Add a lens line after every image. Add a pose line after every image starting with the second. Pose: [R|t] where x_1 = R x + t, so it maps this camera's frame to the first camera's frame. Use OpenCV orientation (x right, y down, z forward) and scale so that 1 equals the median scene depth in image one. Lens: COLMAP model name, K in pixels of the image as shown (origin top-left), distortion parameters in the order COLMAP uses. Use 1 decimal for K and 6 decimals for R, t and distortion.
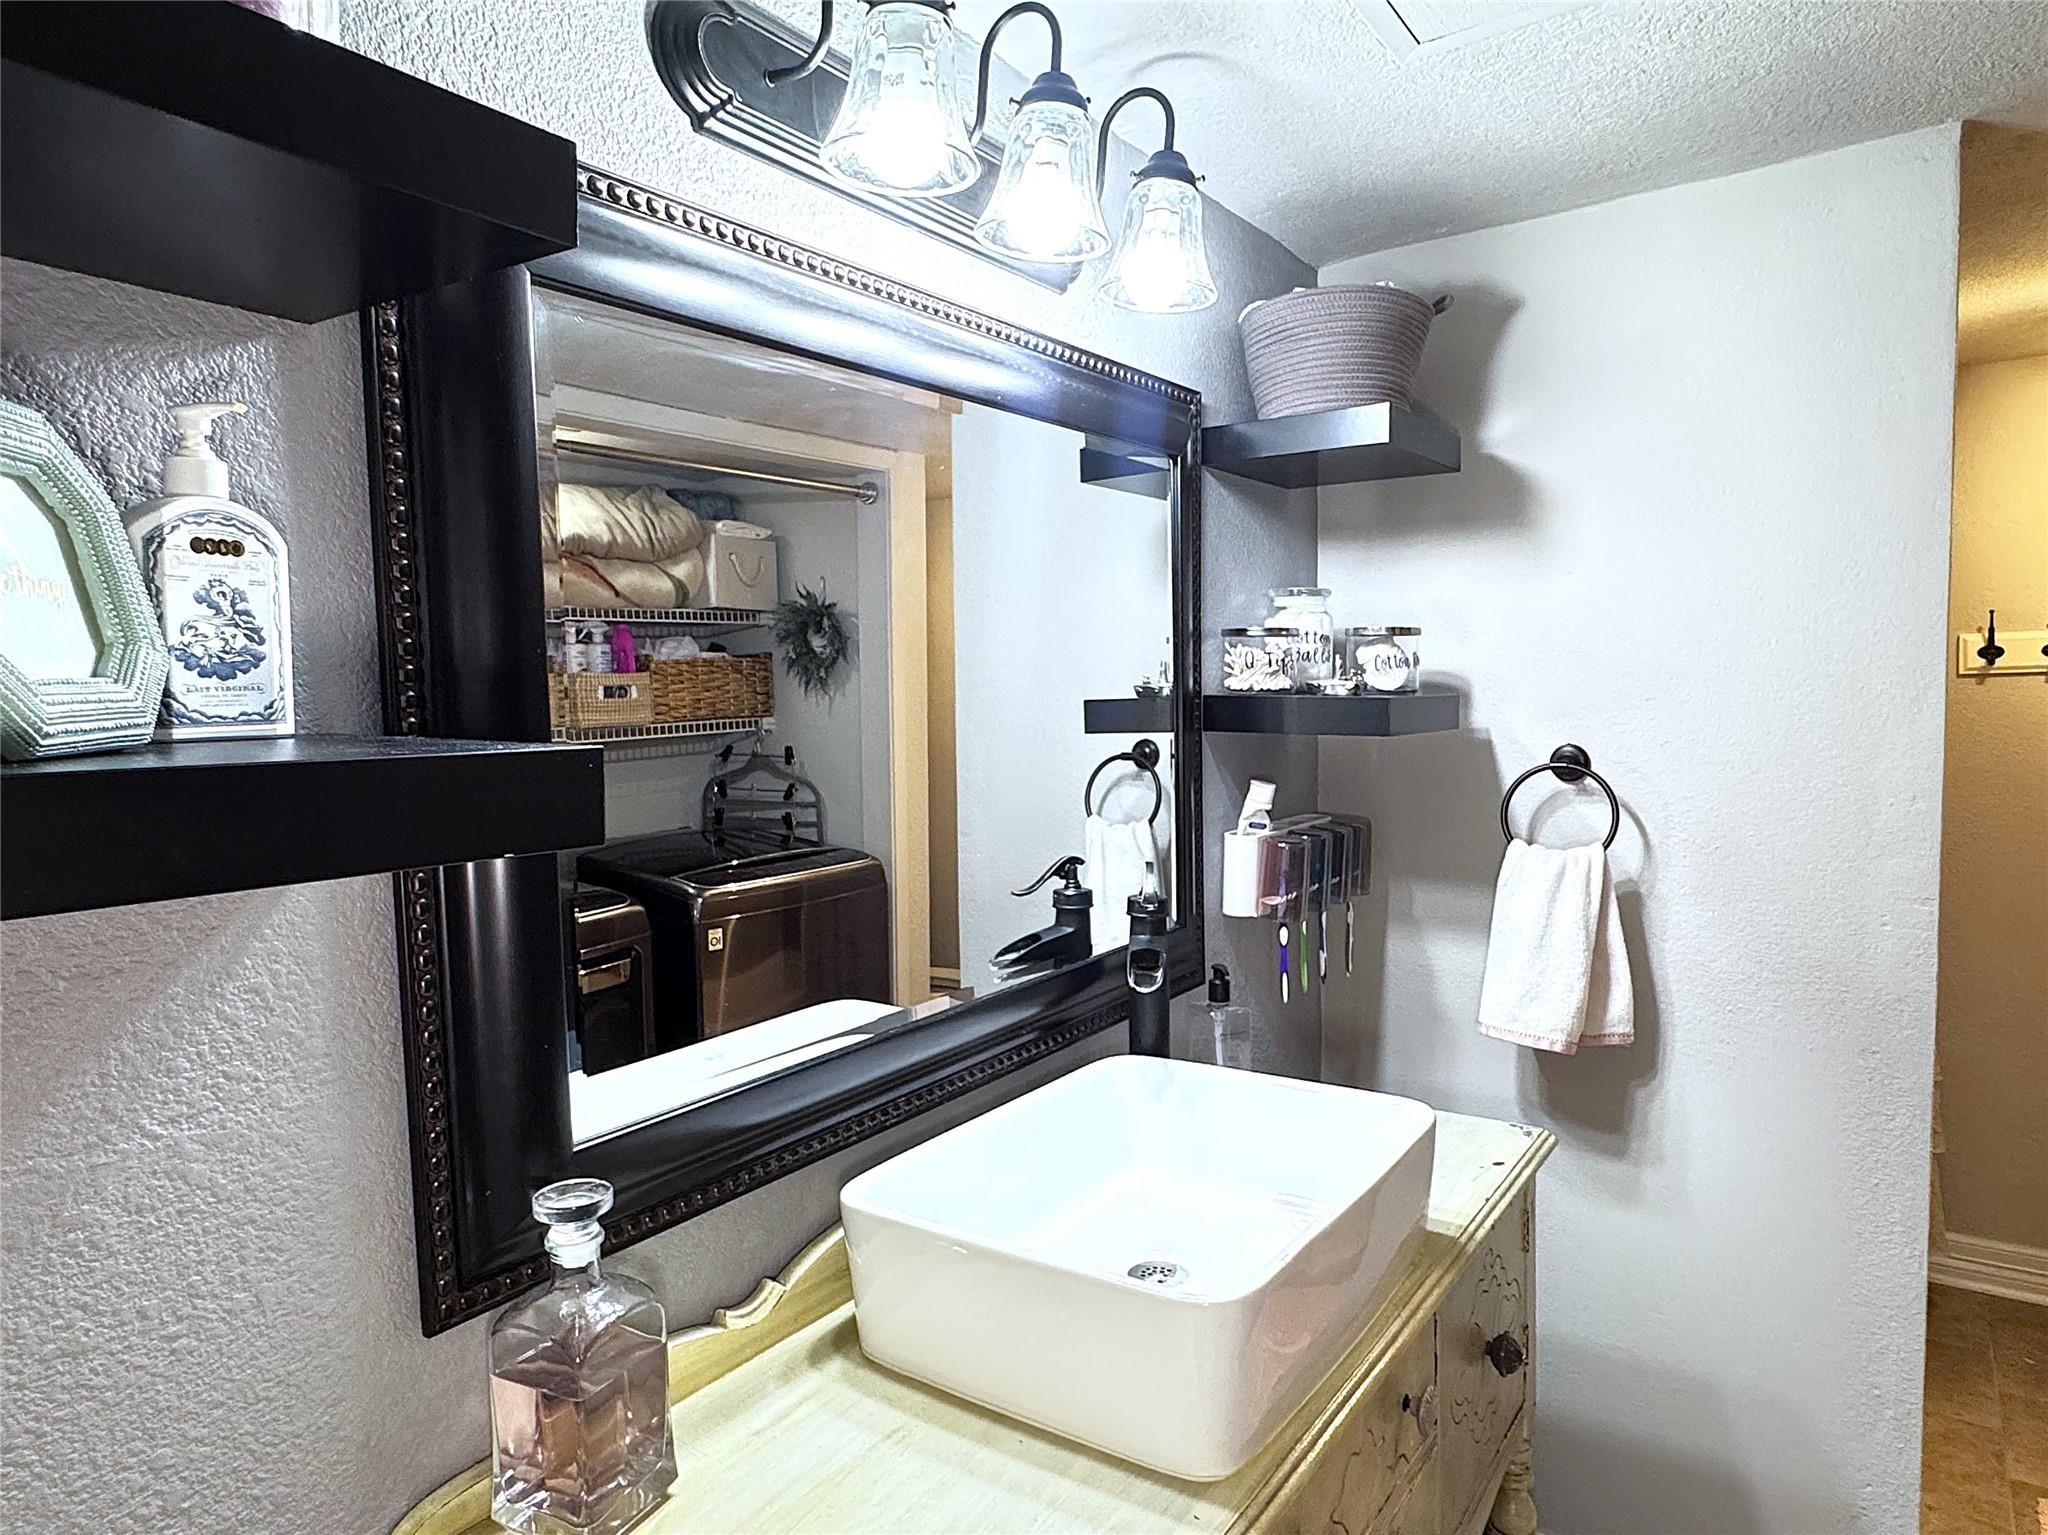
lens RADIAL K [[1242.2, 0, 1023.3], [0, 1242.2, 769.4], [0, 0, 1]] dist [-0.000922, -0.000176]
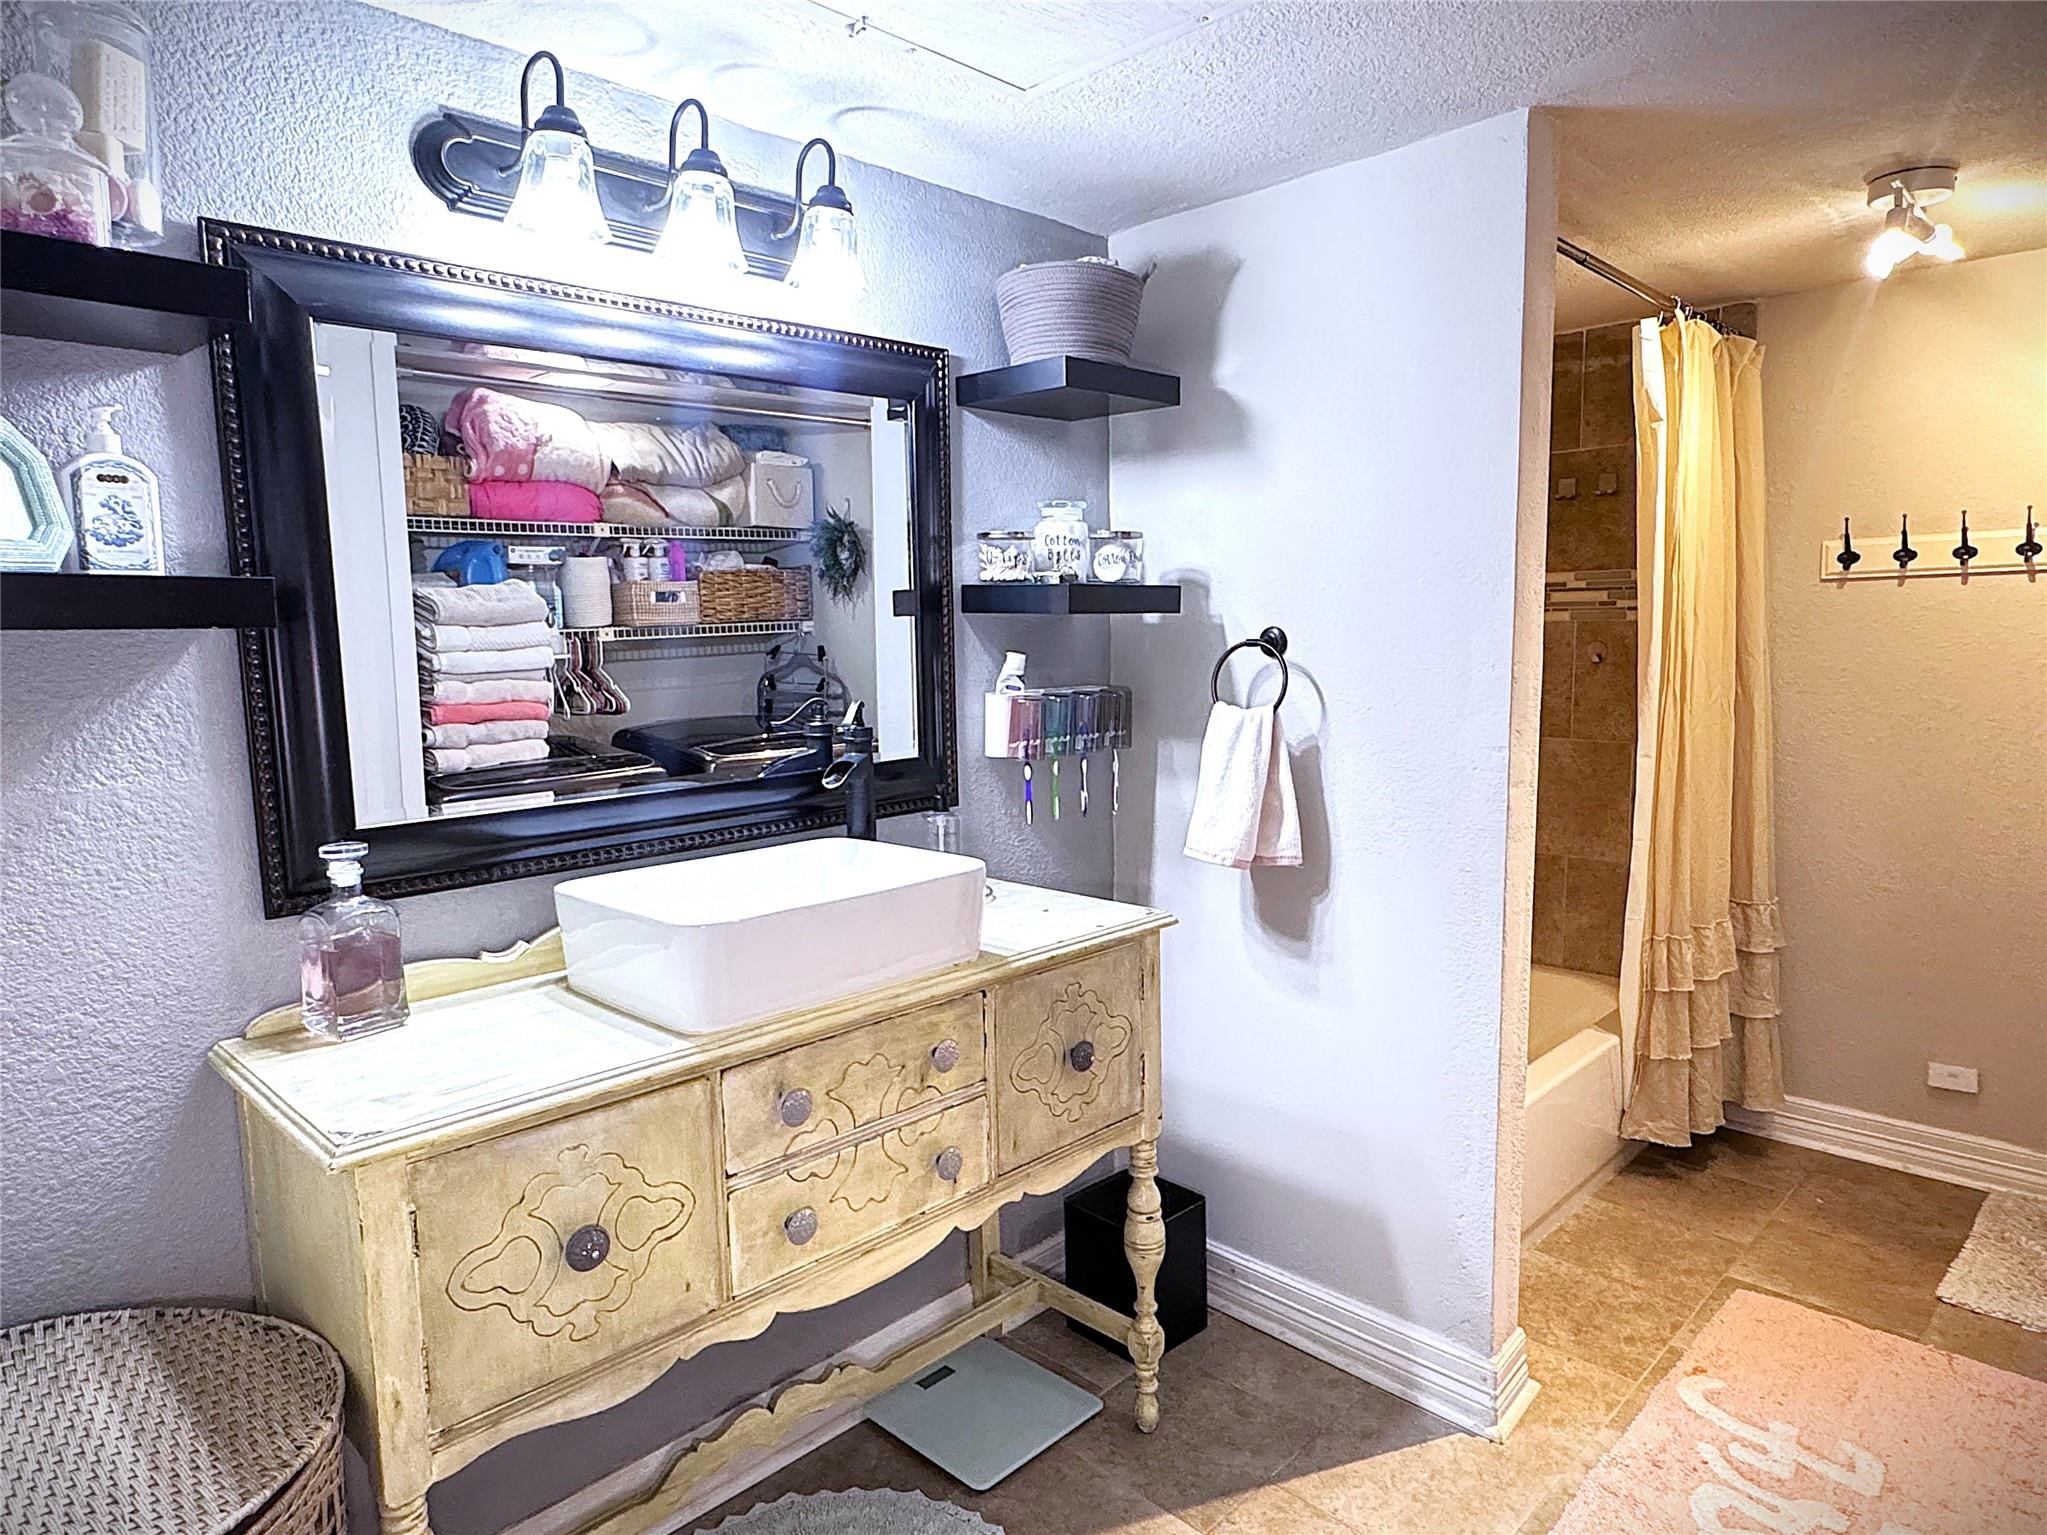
lens RADIAL K [[1241.6, 0, 1027.6], [0, 1241.6, 762.1], [0, 0, 1]] dist [-0.000922, -0.000176]
pose [[0.987103, 0.023005, -0.158427, 0.392049], [-0.014567, 0.998423, 0.054221, 0.050286], [0.159425, -0.051214, 0.985881, -0.259562]]
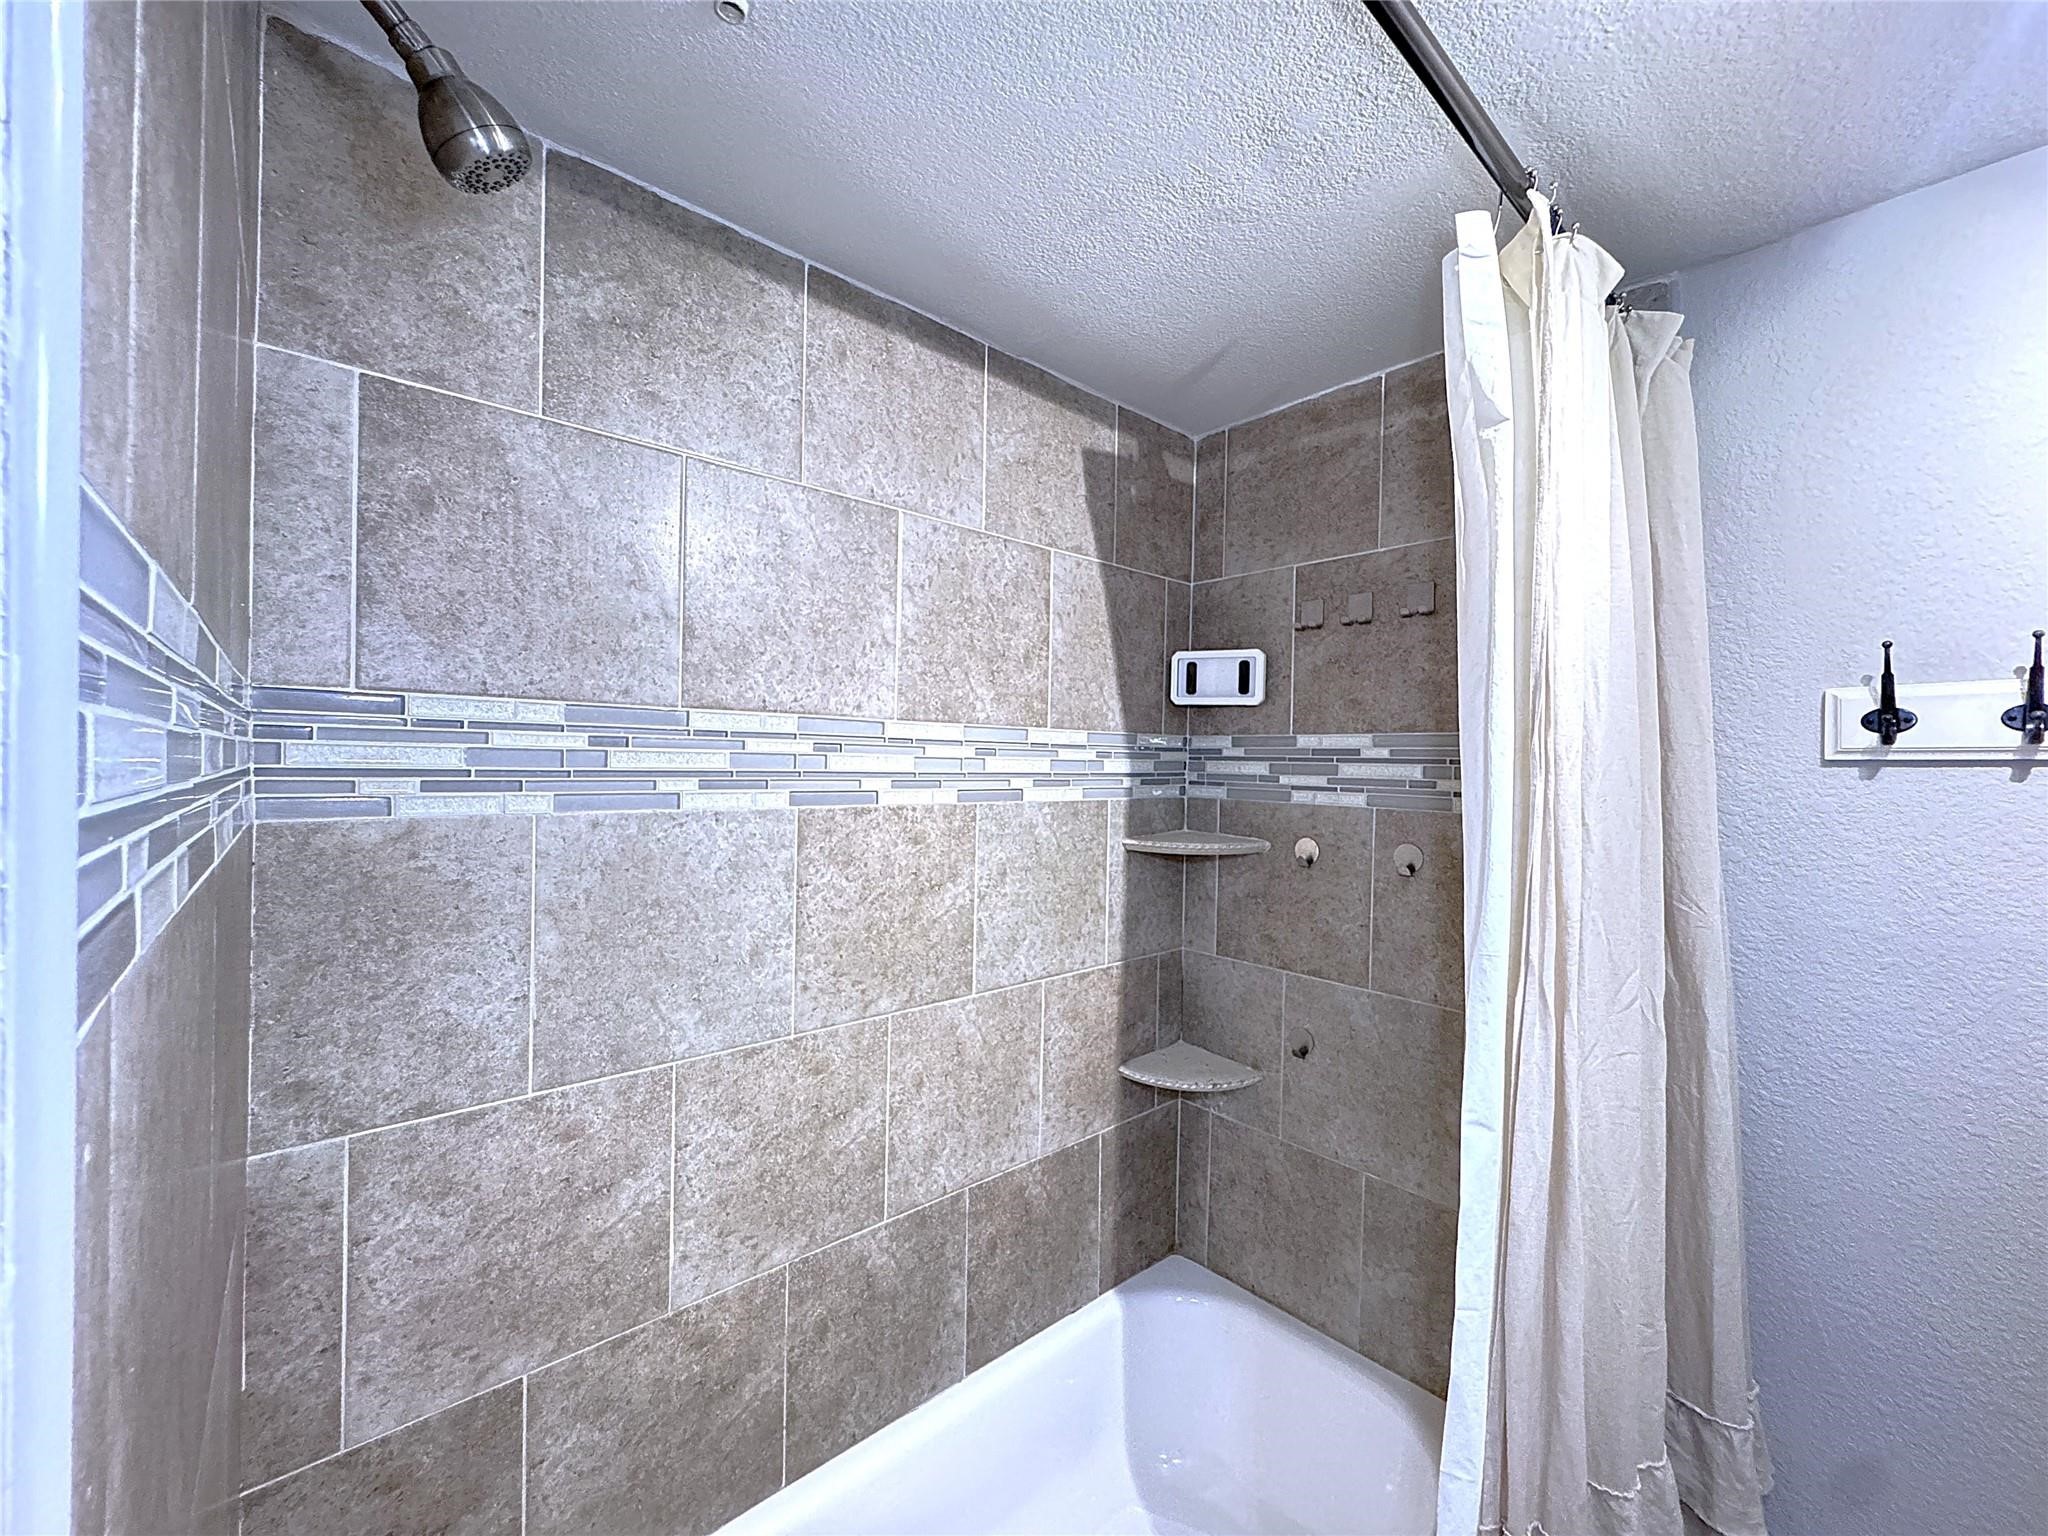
lens RADIAL K [[820.7, 0, 1026.9], [0, 820.7, 766.6], [0, 0, 1]] dist [-0.004131, 0.000345]
pose [[0.973522, 0.042334, -0.224641, 0.753869], [-0.054747, 0.997282, -0.049317, -0.055358], [0.221943, 0.060310, 0.973193, 0.870467]]
